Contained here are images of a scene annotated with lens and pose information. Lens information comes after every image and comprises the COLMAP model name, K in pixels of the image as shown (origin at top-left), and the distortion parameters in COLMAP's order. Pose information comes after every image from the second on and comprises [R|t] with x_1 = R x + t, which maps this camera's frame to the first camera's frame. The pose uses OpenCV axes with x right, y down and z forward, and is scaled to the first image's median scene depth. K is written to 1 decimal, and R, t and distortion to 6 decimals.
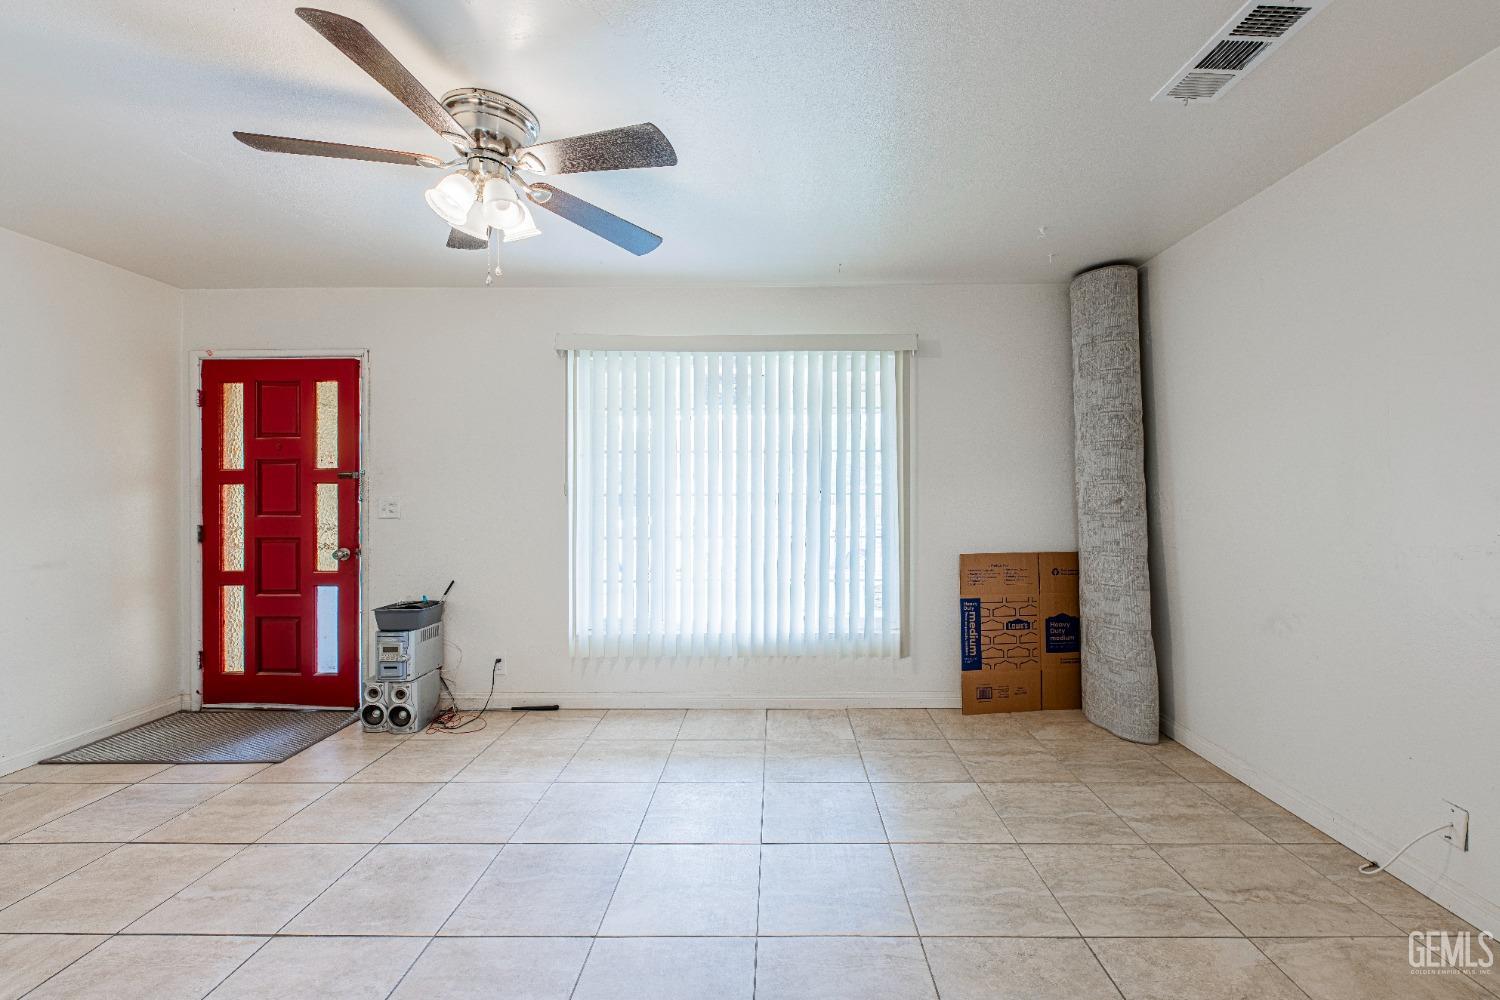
lens RADIAL K [[604.1, 0, 761.6], [0, 604.1, 495.7], [0, 0, 1]] dist [0.001221, 0.000023]
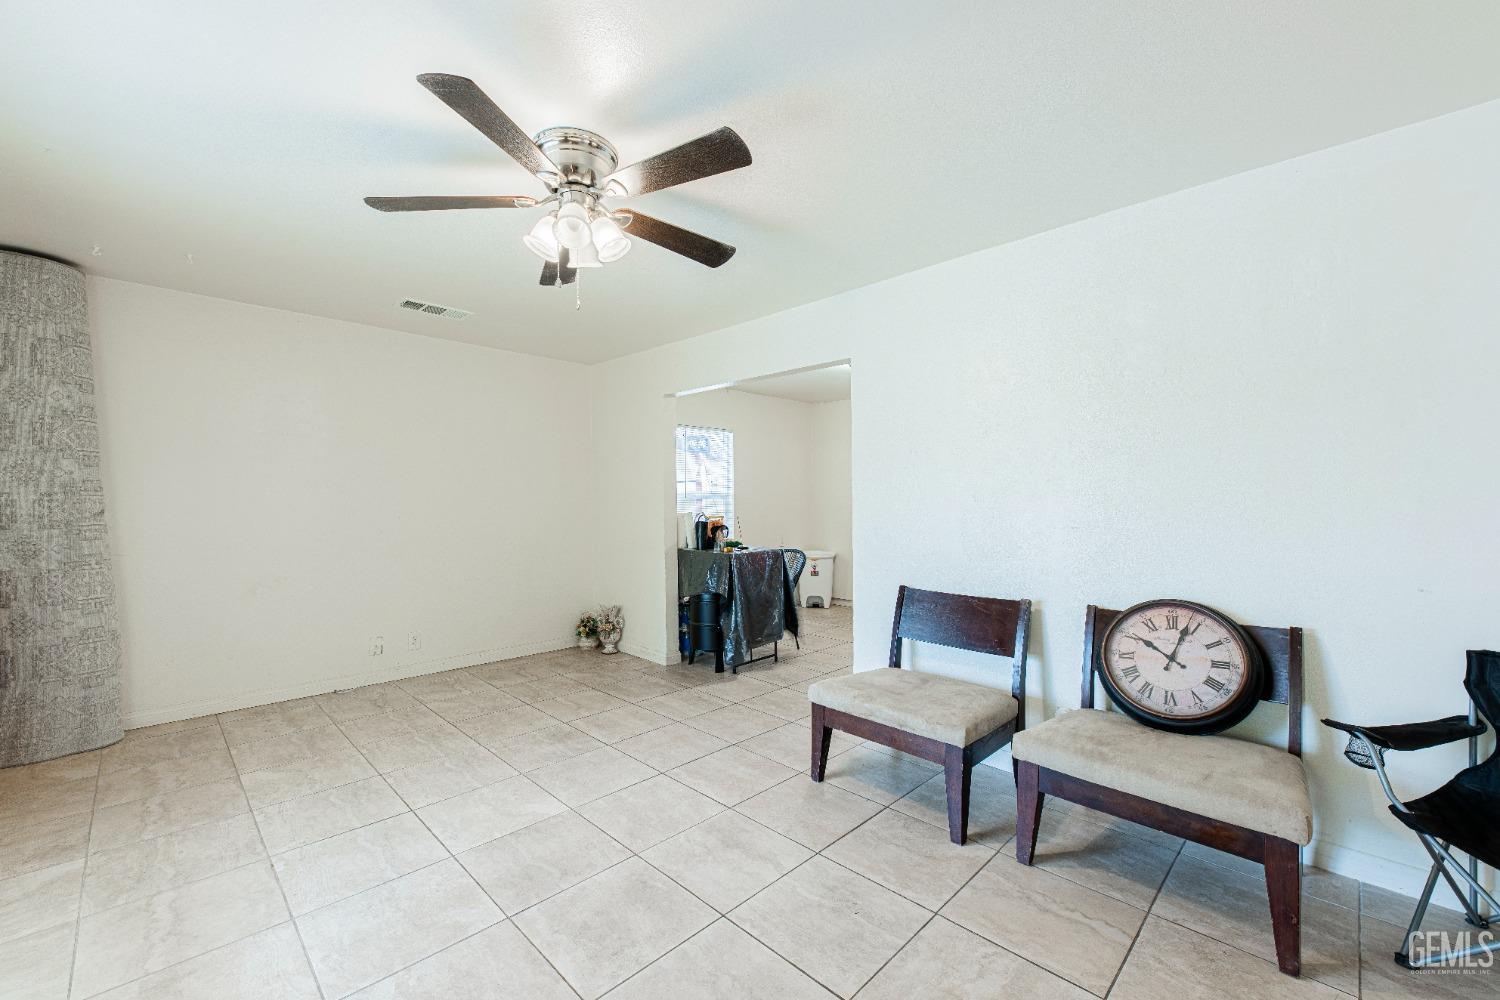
lens RADIAL K [[602.7, 0, 756.3], [0, 602.7, 502.1], [0, 0, 1]] dist [-0.001751, -0.000670]
pose [[-0.723296, 0.002784, 0.690533, -0.804698], [0.004906, 0.999987, 0.001107, -0.004479], [-0.690521, 0.004189, -0.723300, 0.875208]]
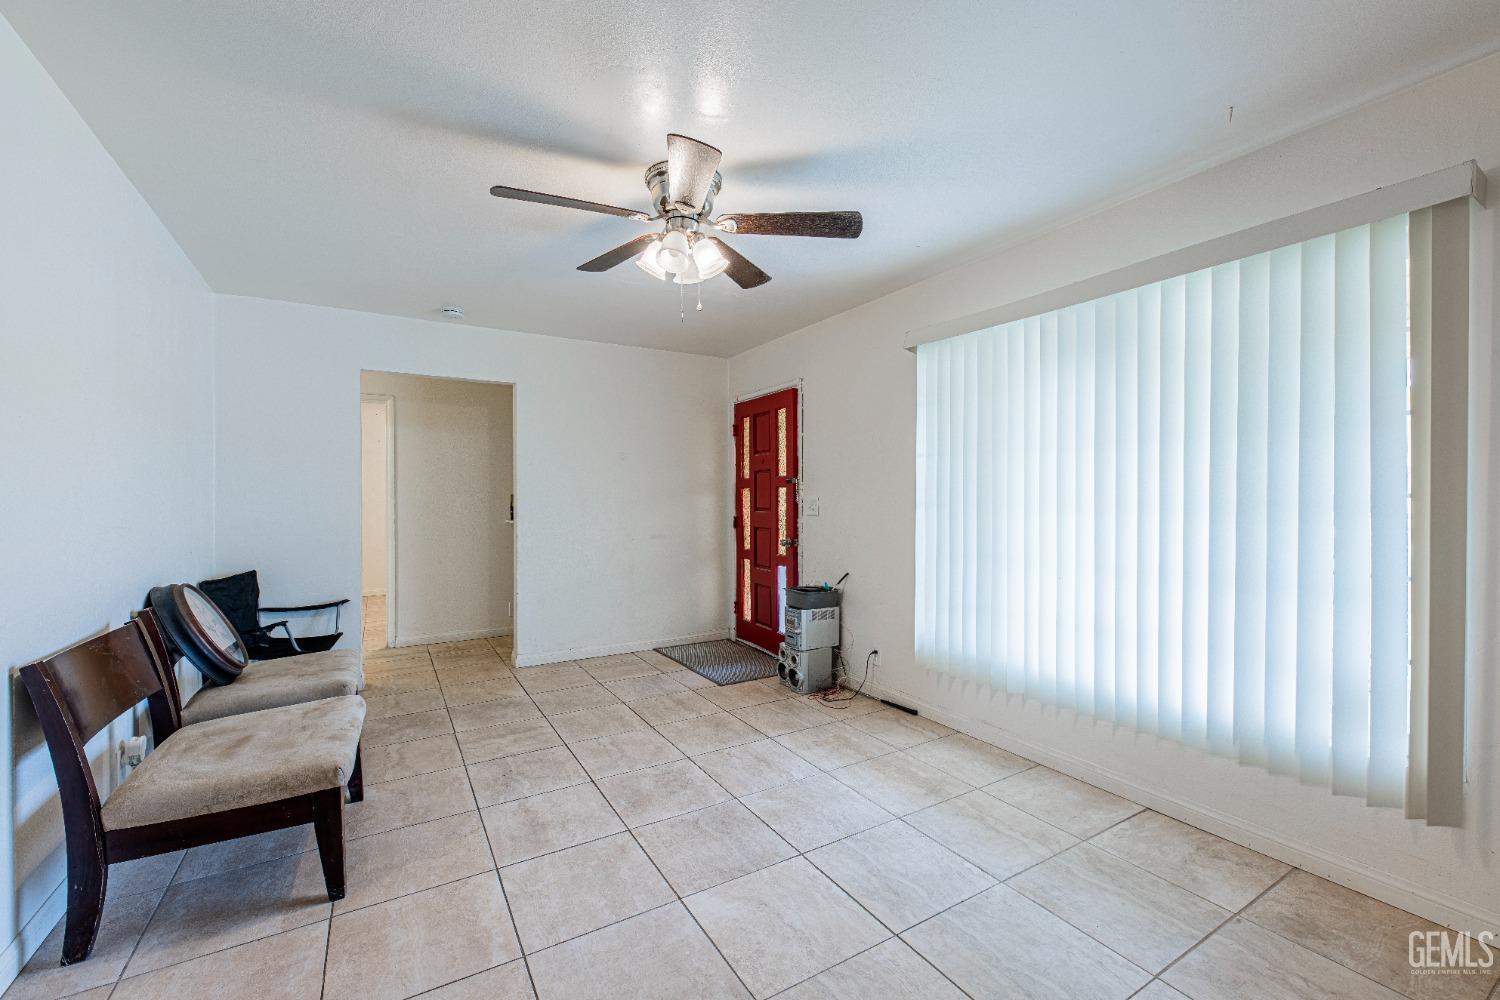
lens RADIAL K [[602.7, 0, 756.3], [0, 602.7, 502.1], [0, 0, 1]] dist [-0.001751, -0.000670]
pose [[0.532724, 0.009025, -0.846241, 0.360561], [-0.001432, 0.999951, 0.009763, -0.000426], [0.846288, -0.003989, 0.532711, 0.270851]]
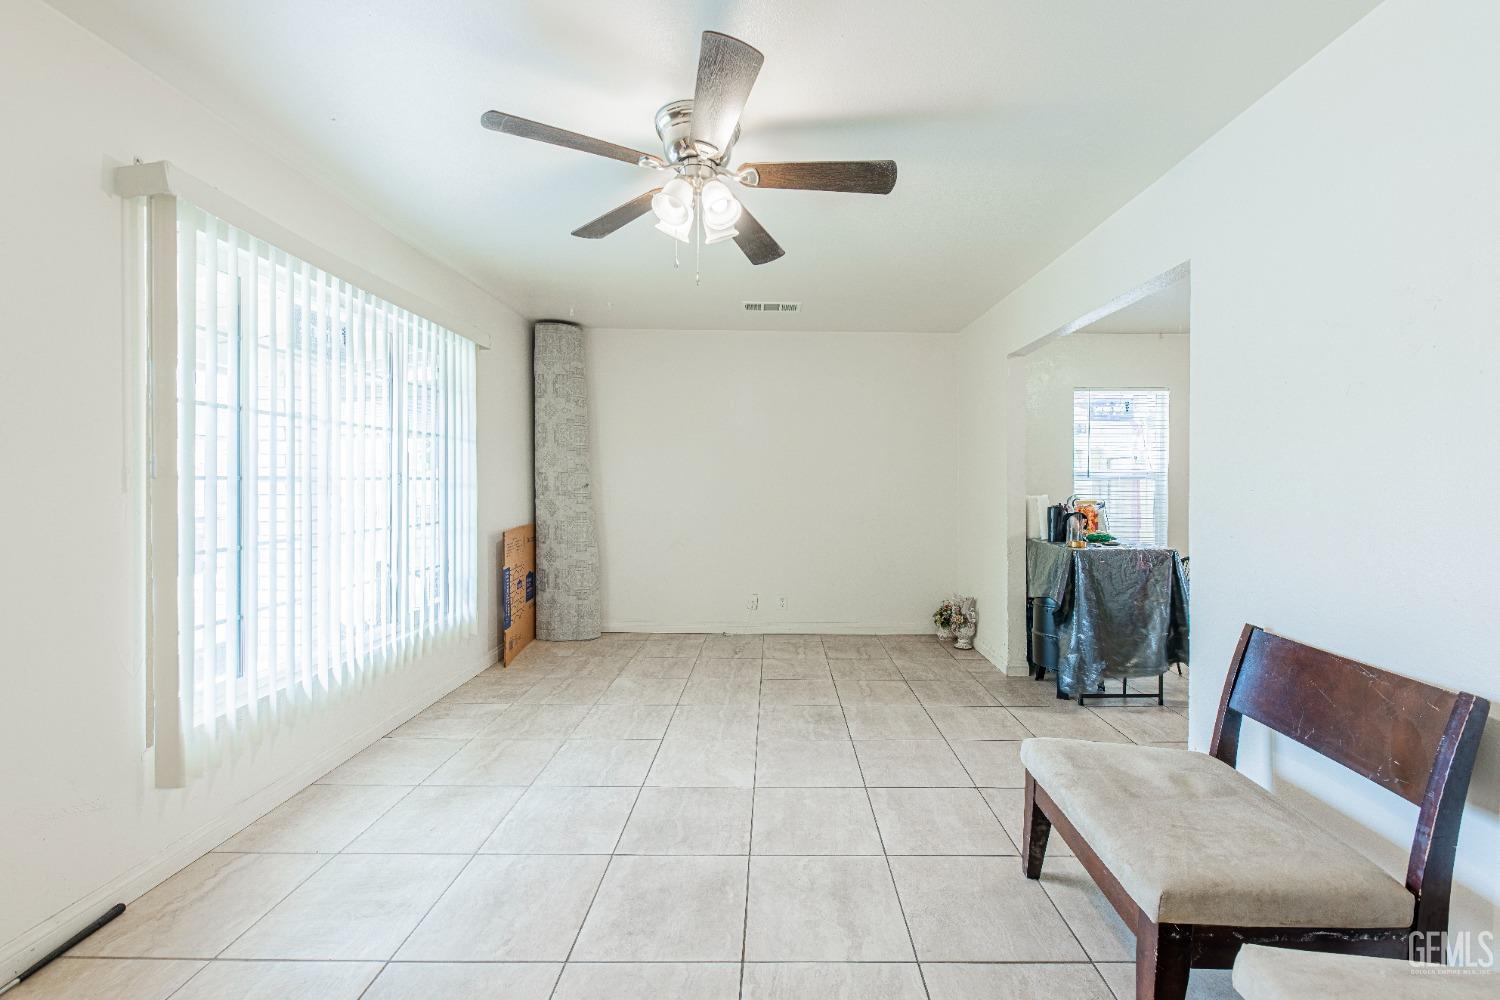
lens RADIAL K [[612.0, 0, 783.2], [0, 612.0, 493.5], [0, 0, 1]] dist [-0.001491, -0.000193]
pose [[-0.021209, -0.016496, 0.999639, -0.871401], [-0.004521, 0.999855, 0.016404, 0.000423], [-0.999765, -0.004171, -0.021281, 0.485278]]
